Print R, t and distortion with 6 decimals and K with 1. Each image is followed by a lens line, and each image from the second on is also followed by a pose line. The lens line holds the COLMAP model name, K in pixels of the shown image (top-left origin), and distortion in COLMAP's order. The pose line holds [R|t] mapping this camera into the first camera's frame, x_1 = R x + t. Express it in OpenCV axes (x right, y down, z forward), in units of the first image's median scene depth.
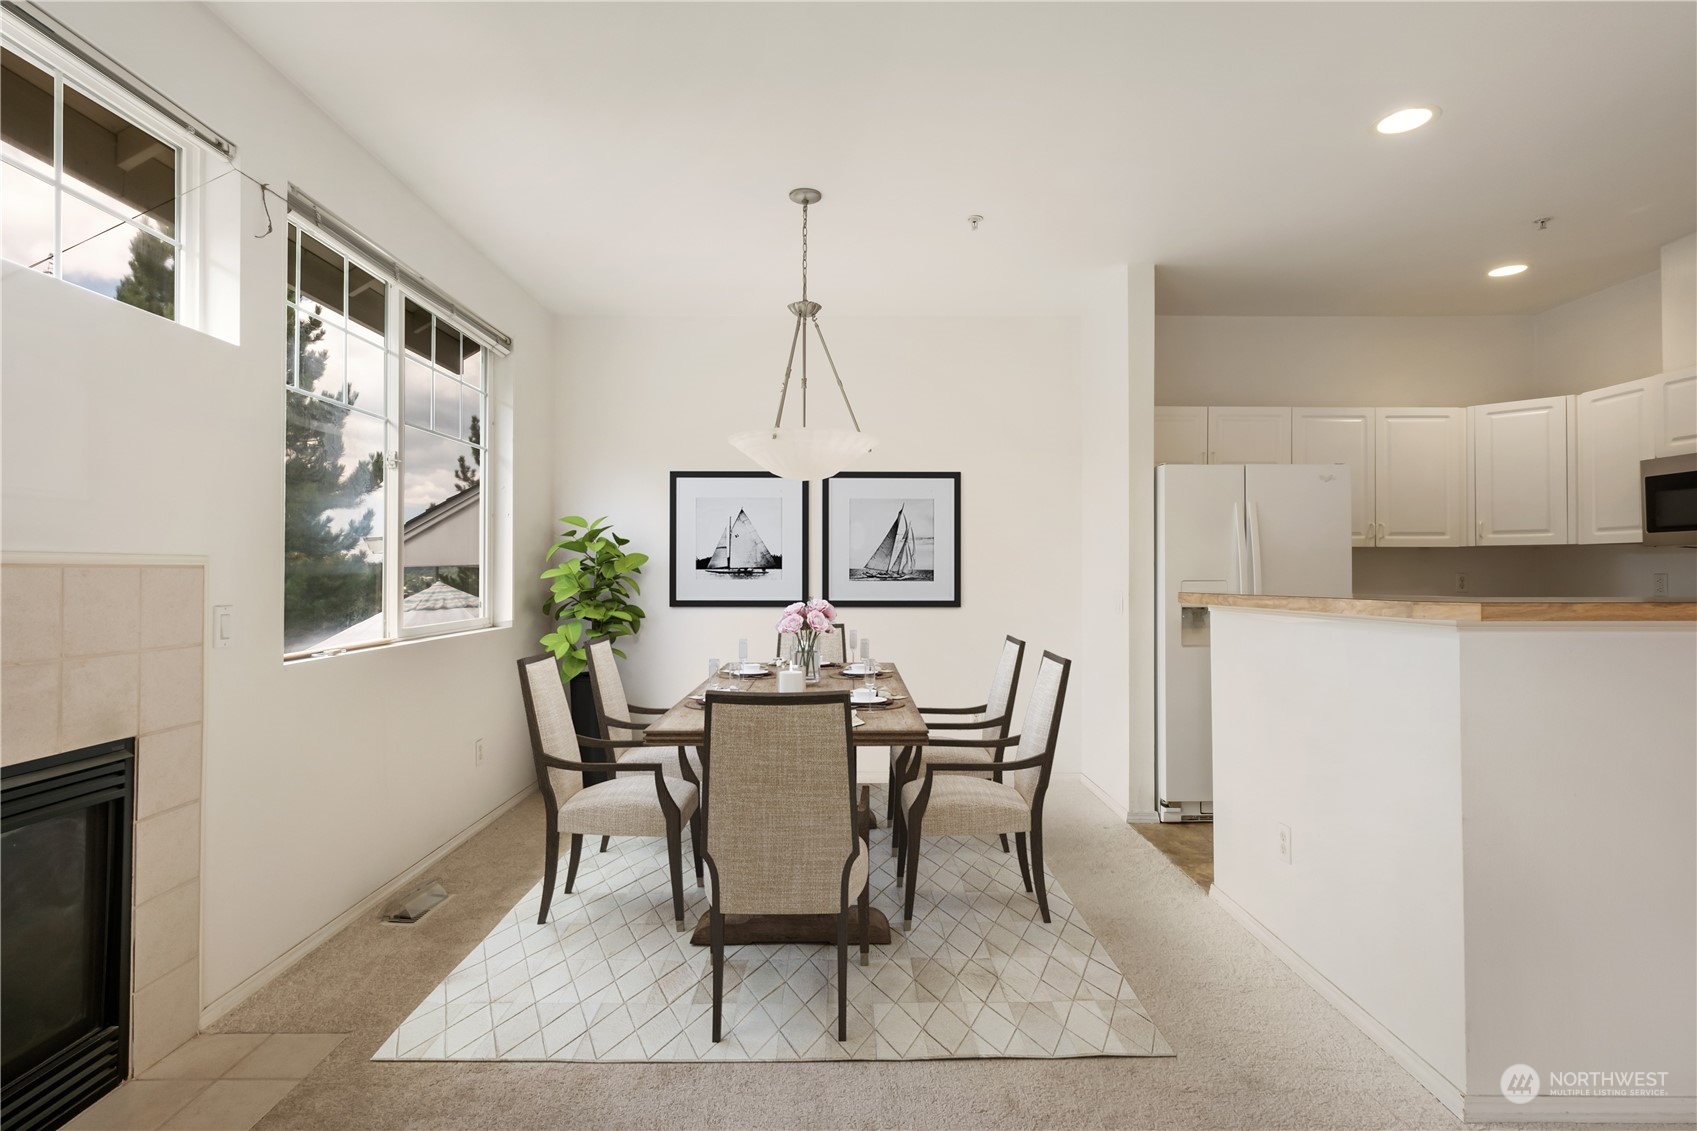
lens RADIAL K [[828.9, 0, 848.5], [0, 828.9, 565.5], [0, 0, 1]] dist [0.000160, 0.000023]
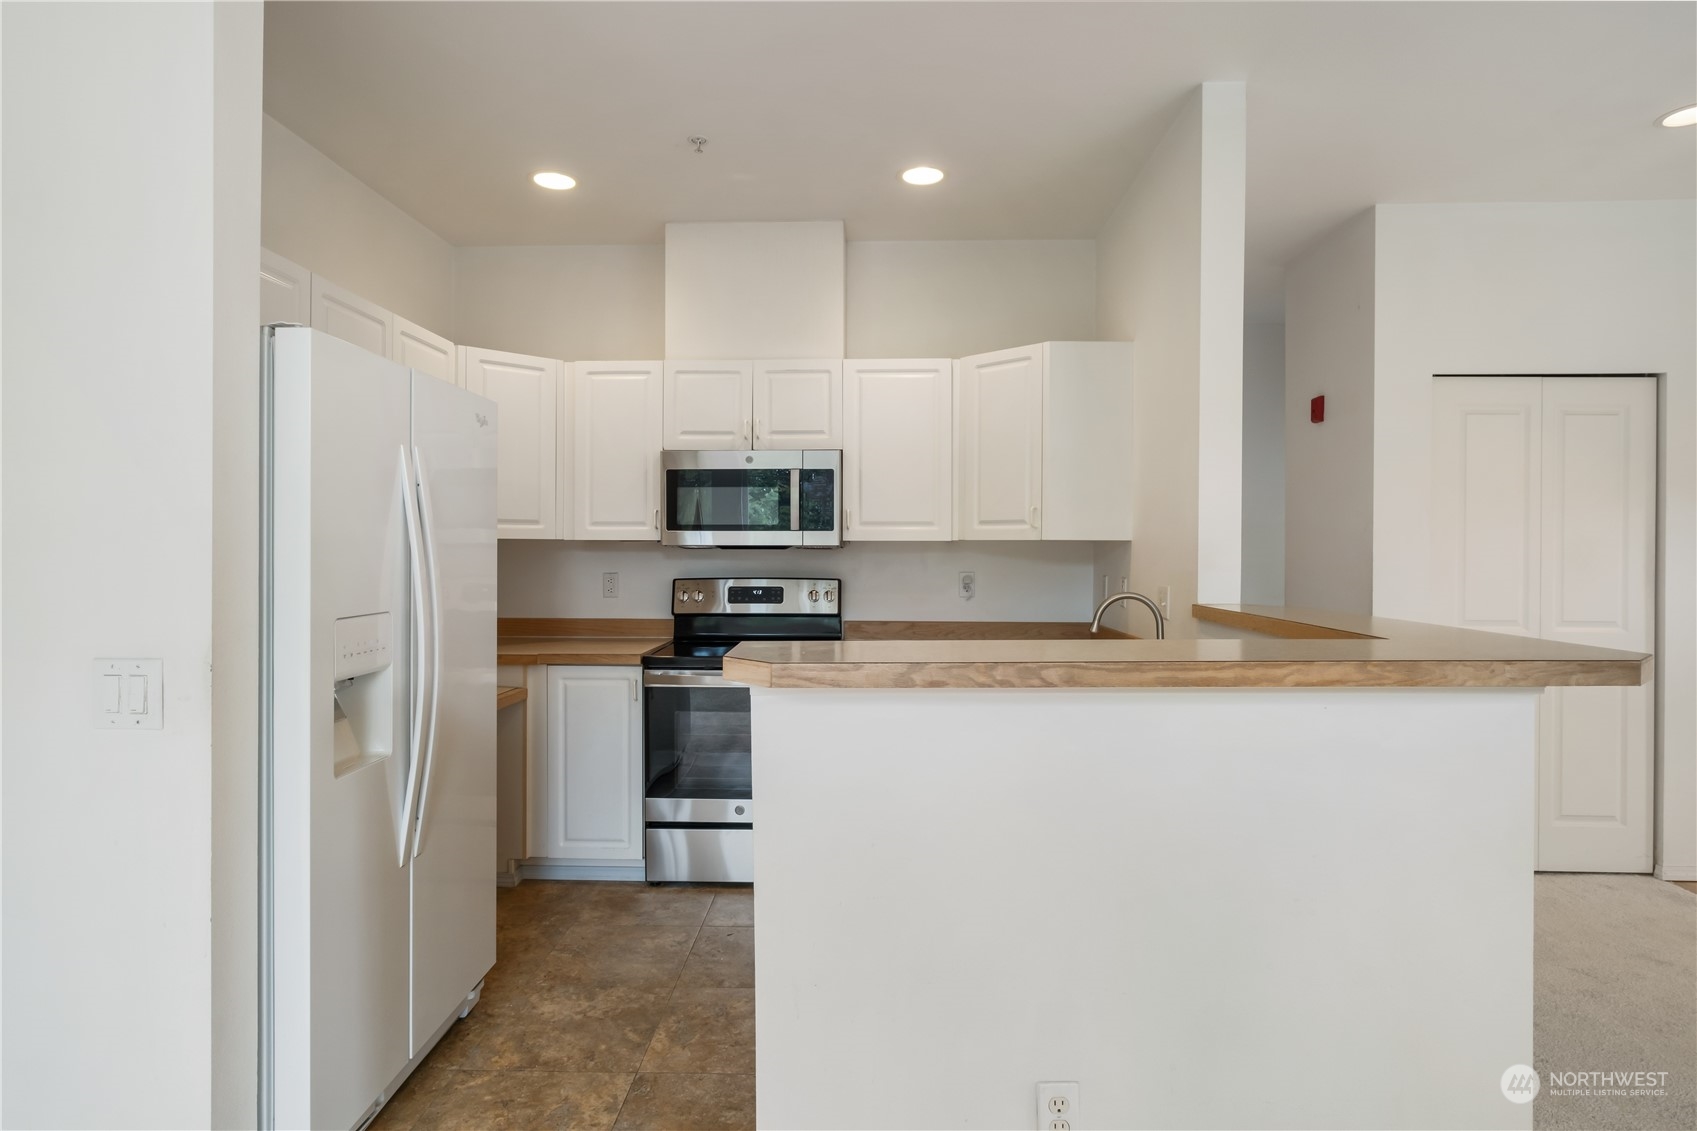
lens RADIAL K [[919.3, 0, 846.7], [0, 919.3, 560.8], [0, 0, 1]] dist [-0.039219, 0.036099]
pose [[0.041852, -0.007012, 0.999099, -0.038969], [-0.011529, 0.999905, 0.007500, -0.015777], [-0.999057, -0.011833, 0.041767, 0.743681]]
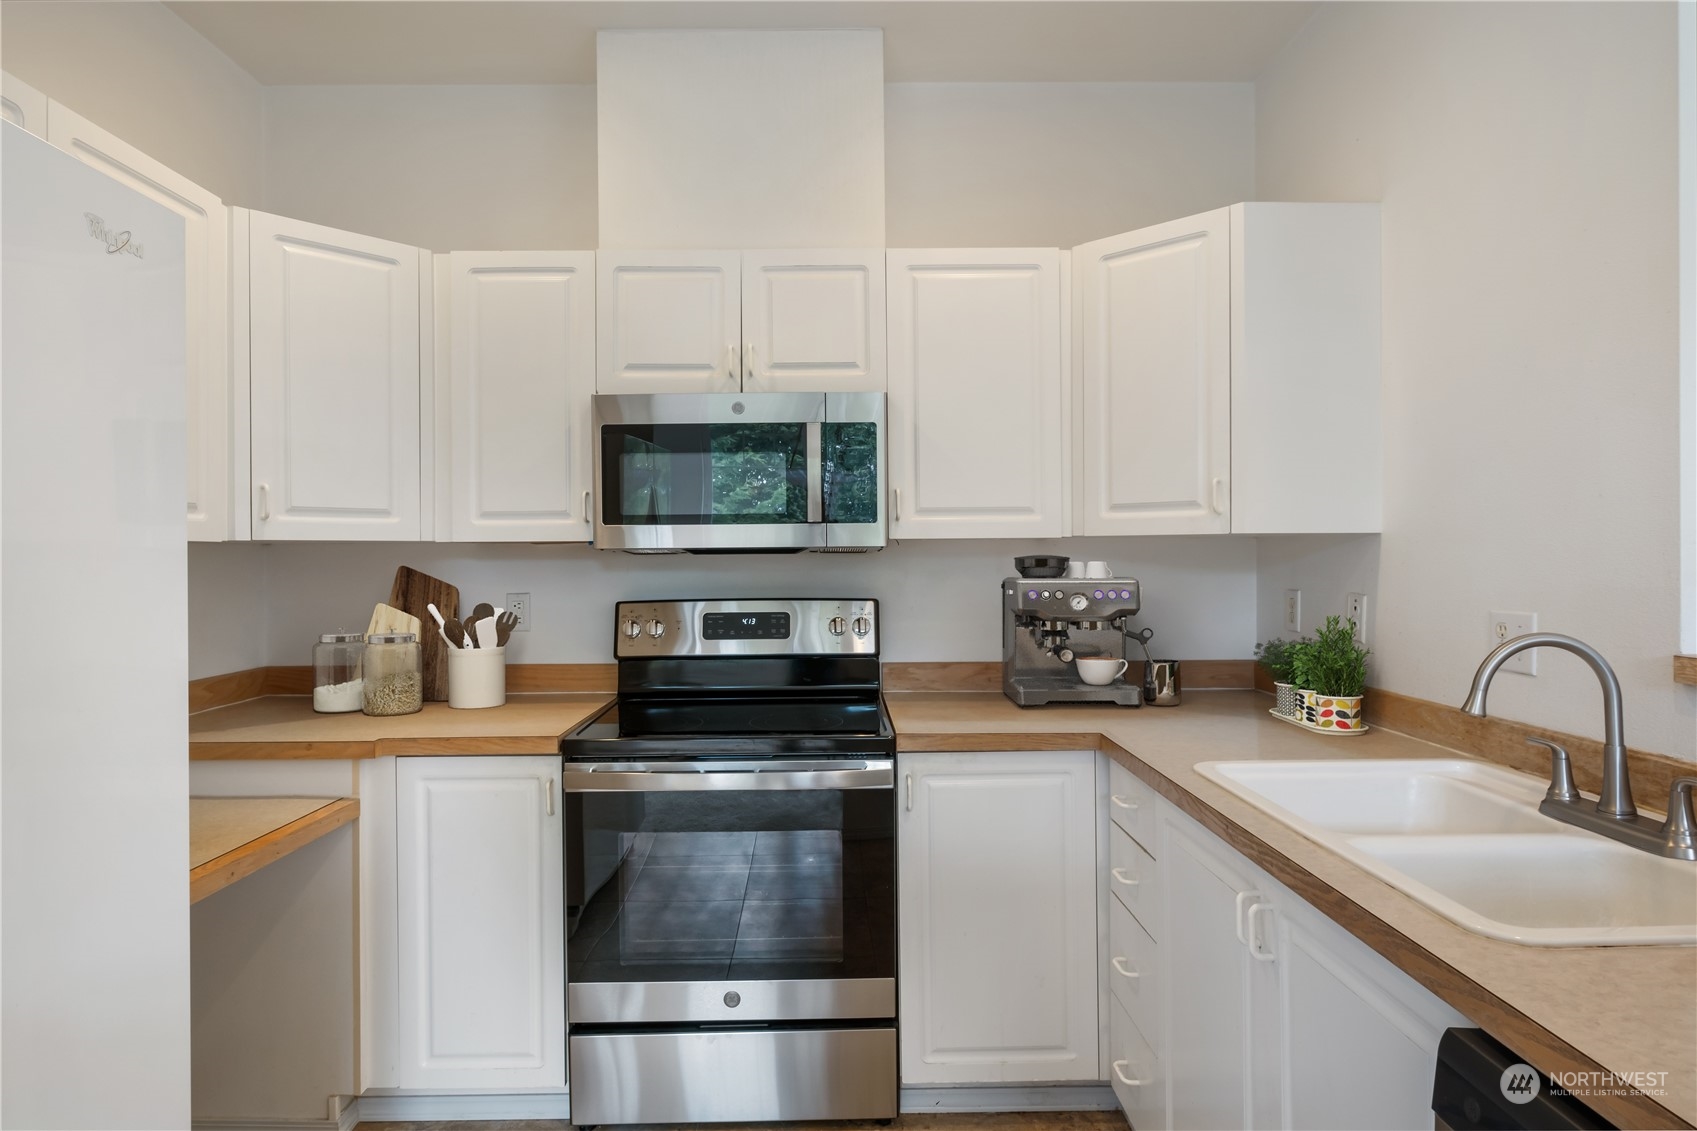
lens RADIAL K [[930.1, 0, 844.7], [0, 930.1, 557.3], [0, 0, 1]] dist [-0.008104, 0.000595]
pose [[-0.005074, 0.000620, 0.999987, 0.330328], [-0.000858, 0.999999, -0.000625, -0.017286], [-0.999987, -0.000861, -0.005073, 0.823563]]
